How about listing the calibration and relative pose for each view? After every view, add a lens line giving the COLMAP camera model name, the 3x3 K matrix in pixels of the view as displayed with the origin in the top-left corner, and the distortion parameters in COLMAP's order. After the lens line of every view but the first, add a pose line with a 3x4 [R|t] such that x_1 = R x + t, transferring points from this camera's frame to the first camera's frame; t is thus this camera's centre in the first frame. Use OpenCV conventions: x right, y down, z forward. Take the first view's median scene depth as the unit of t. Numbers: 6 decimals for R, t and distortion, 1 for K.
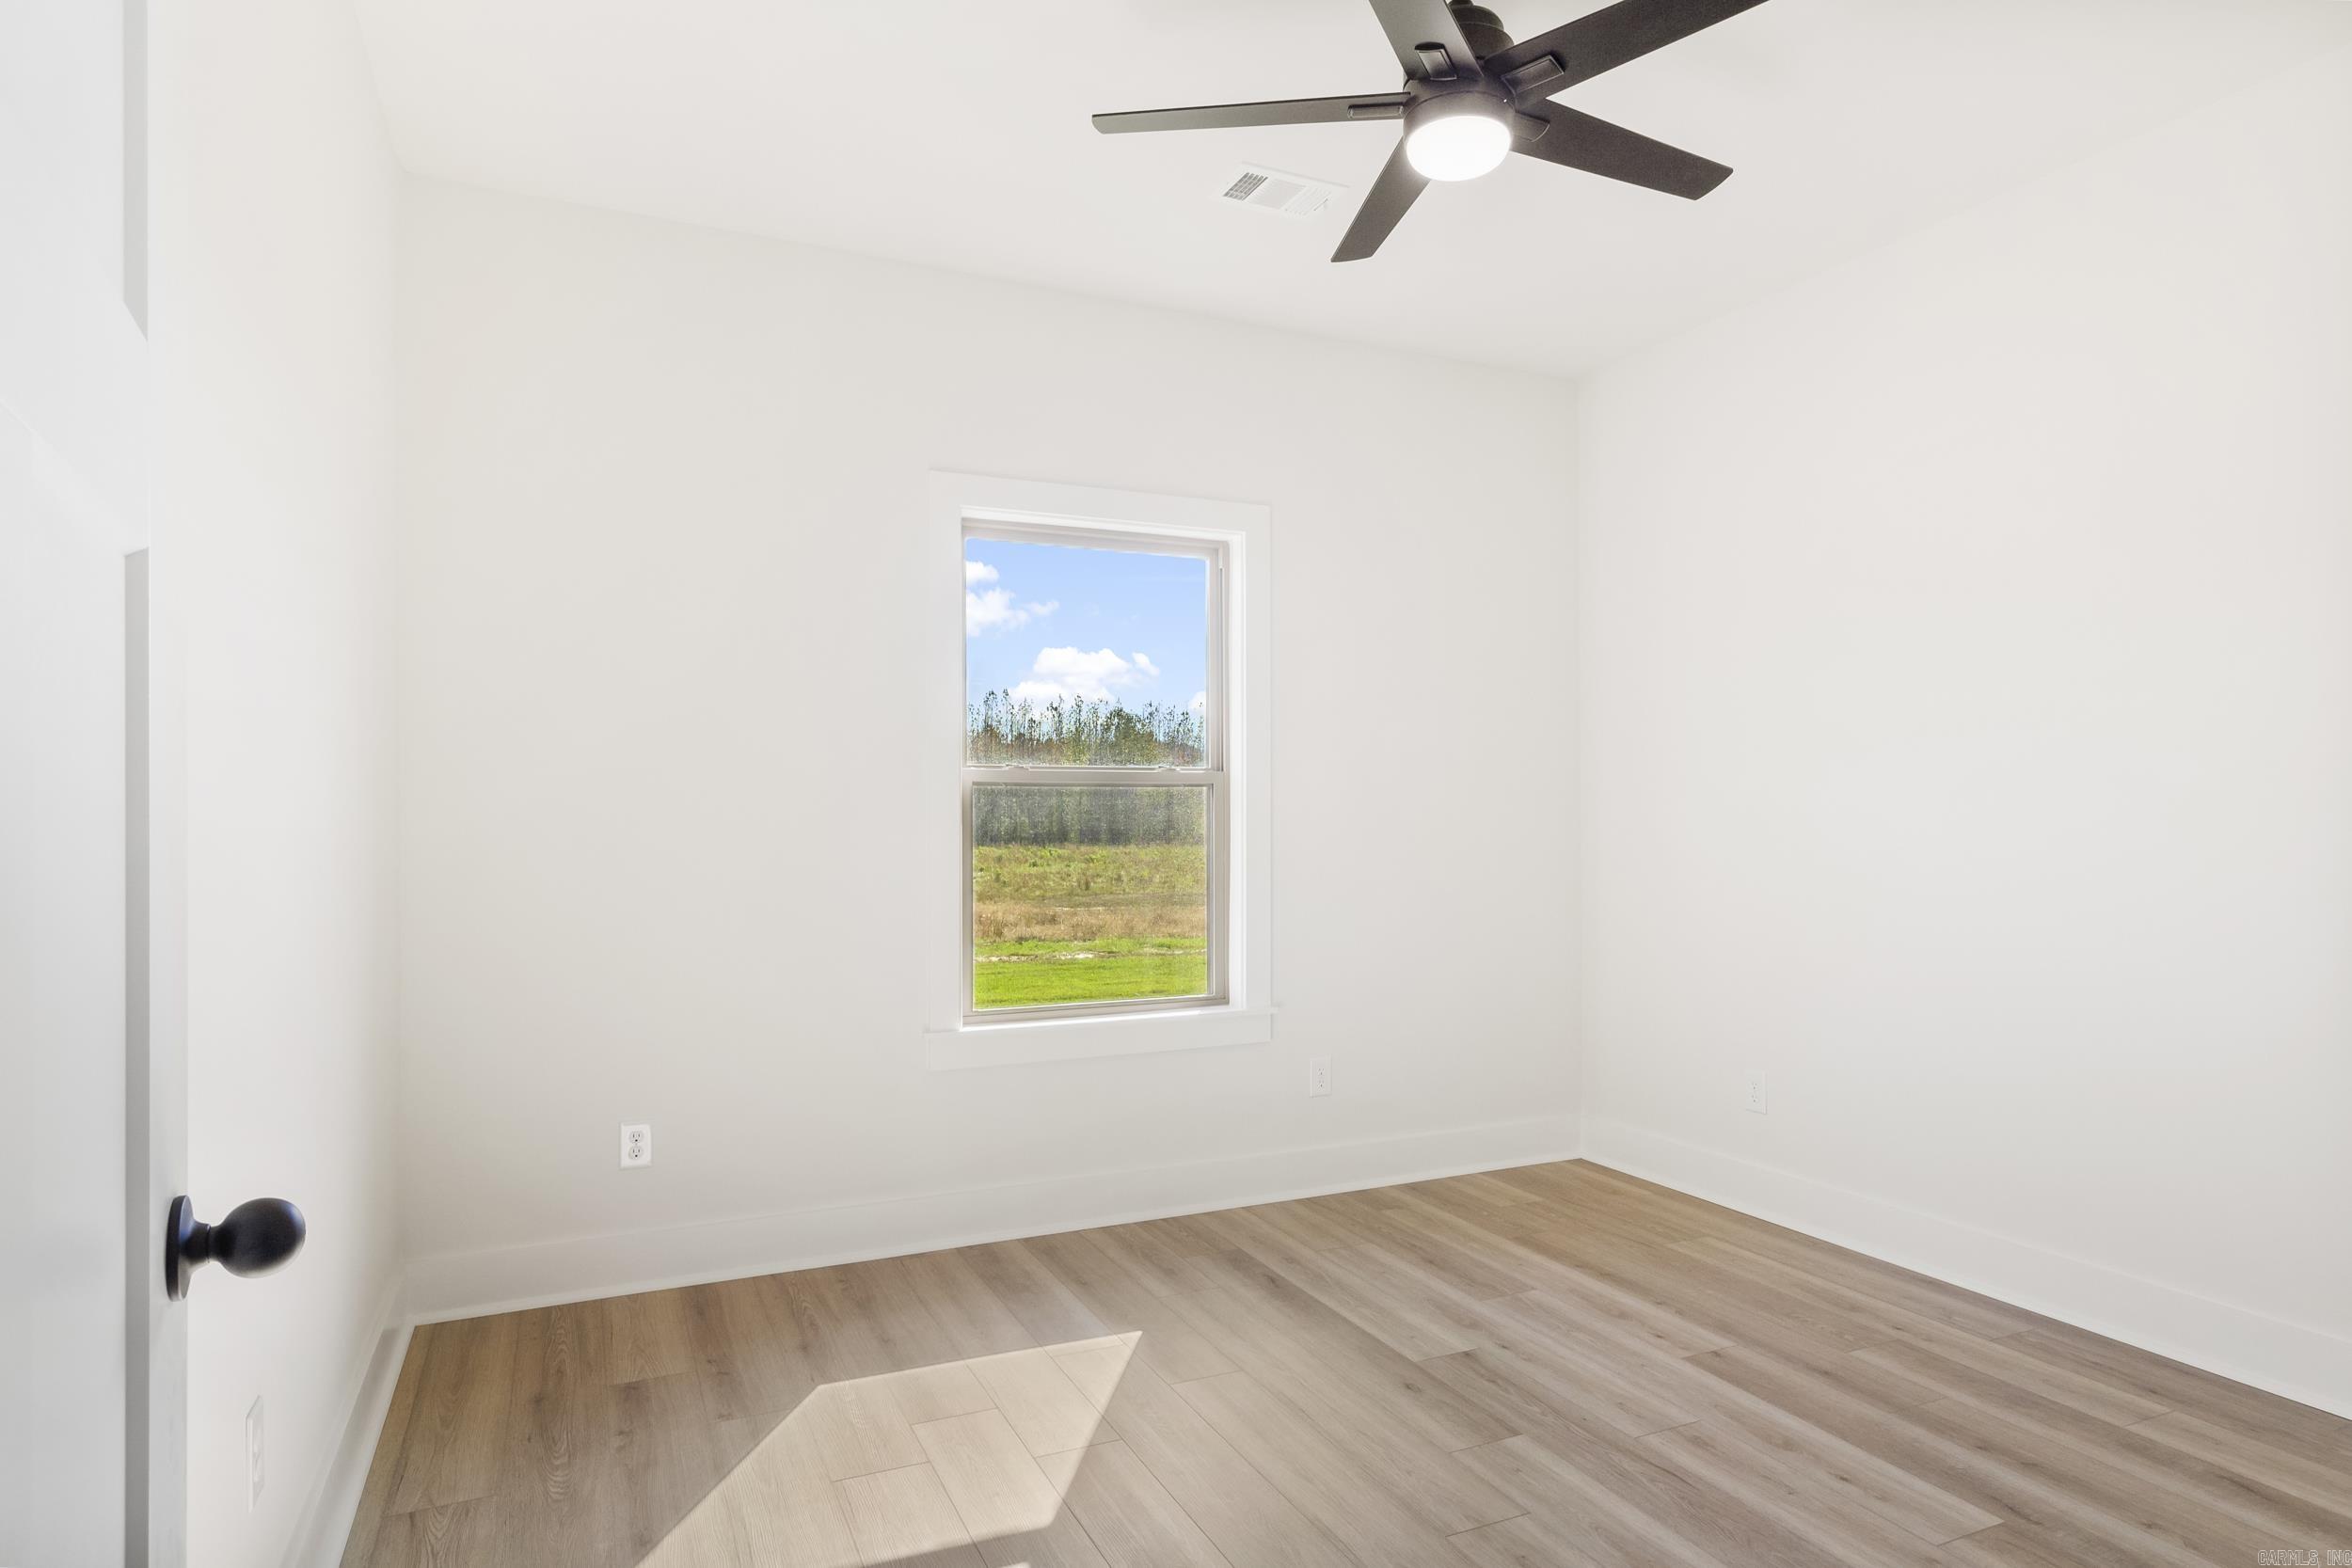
lens RADIAL K [[1310.6, 0, 1174.1], [0, 1310.6, 801.5], [0, 0, 1]] dist [0.002175, 0.003554]
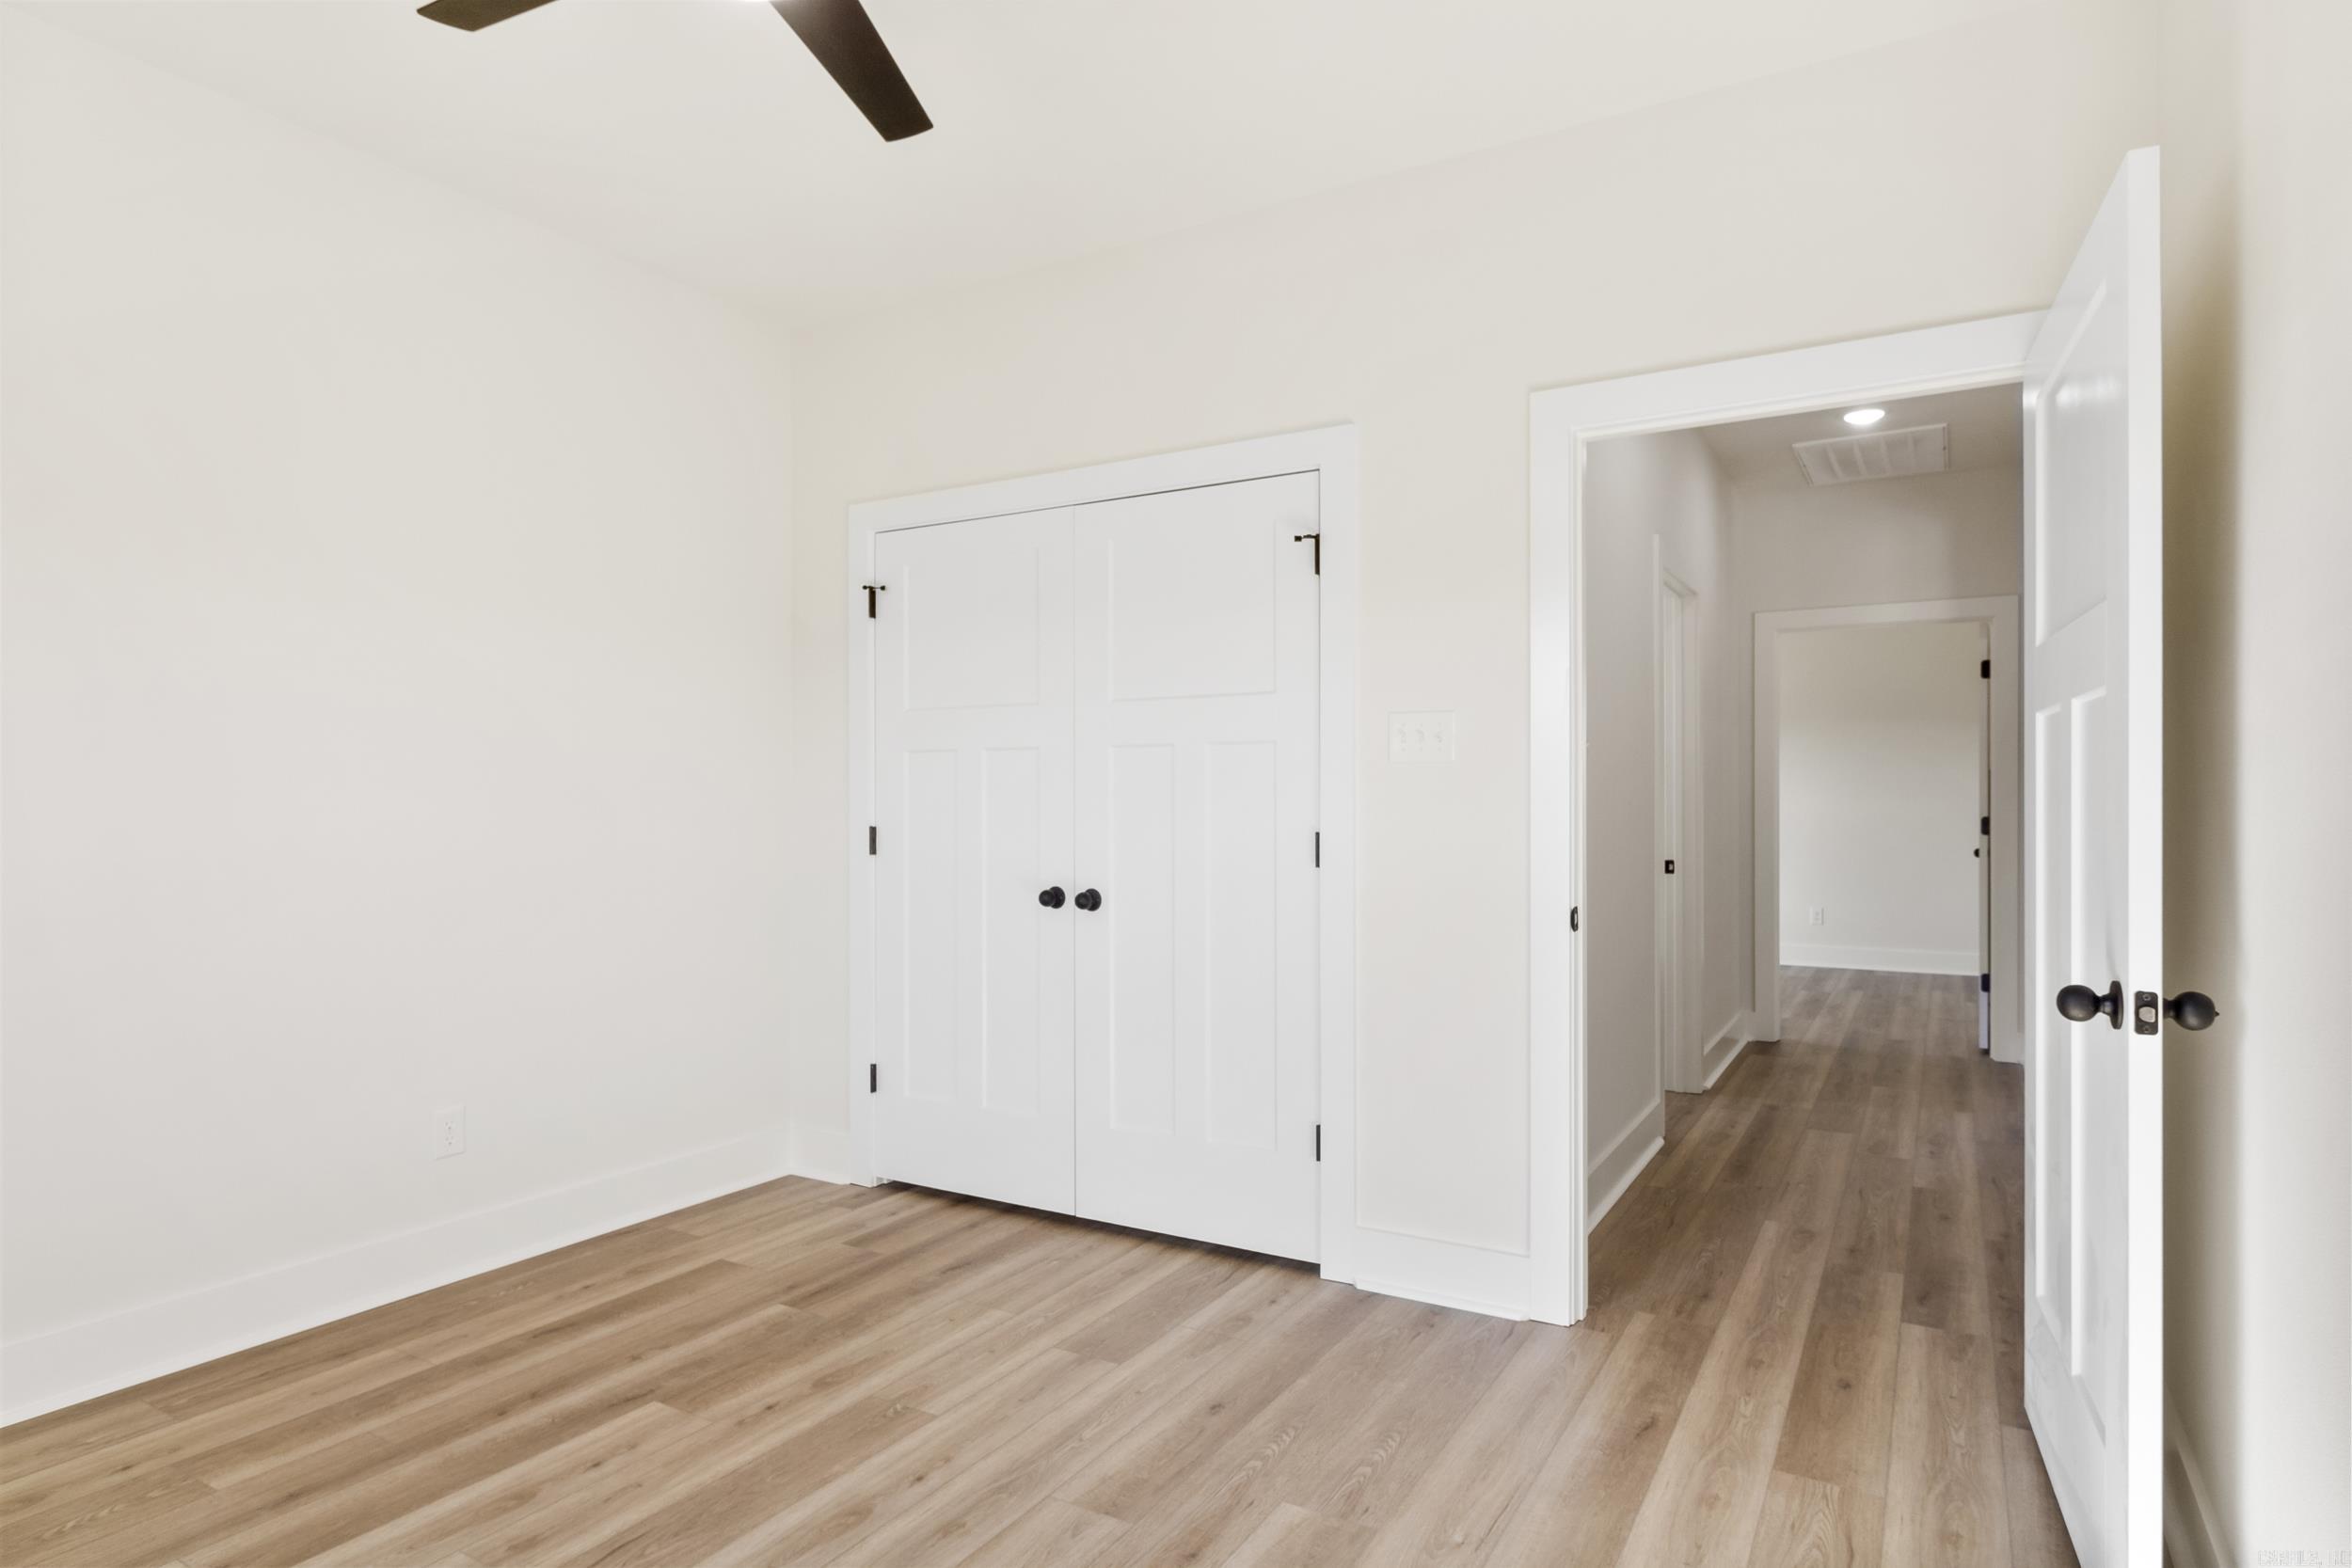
lens RADIAL K [[1310.6, 0, 1166.7], [0, 1310.6, 792.7], [0, 0, 1]] dist [0.002175, 0.003554]
pose [[-0.560417, 0.002016, 0.828208, -0.528163], [-0.010179, 0.999905, -0.009321, -0.001099], [-0.828148, -0.013654, -0.560343, 1.096081]]
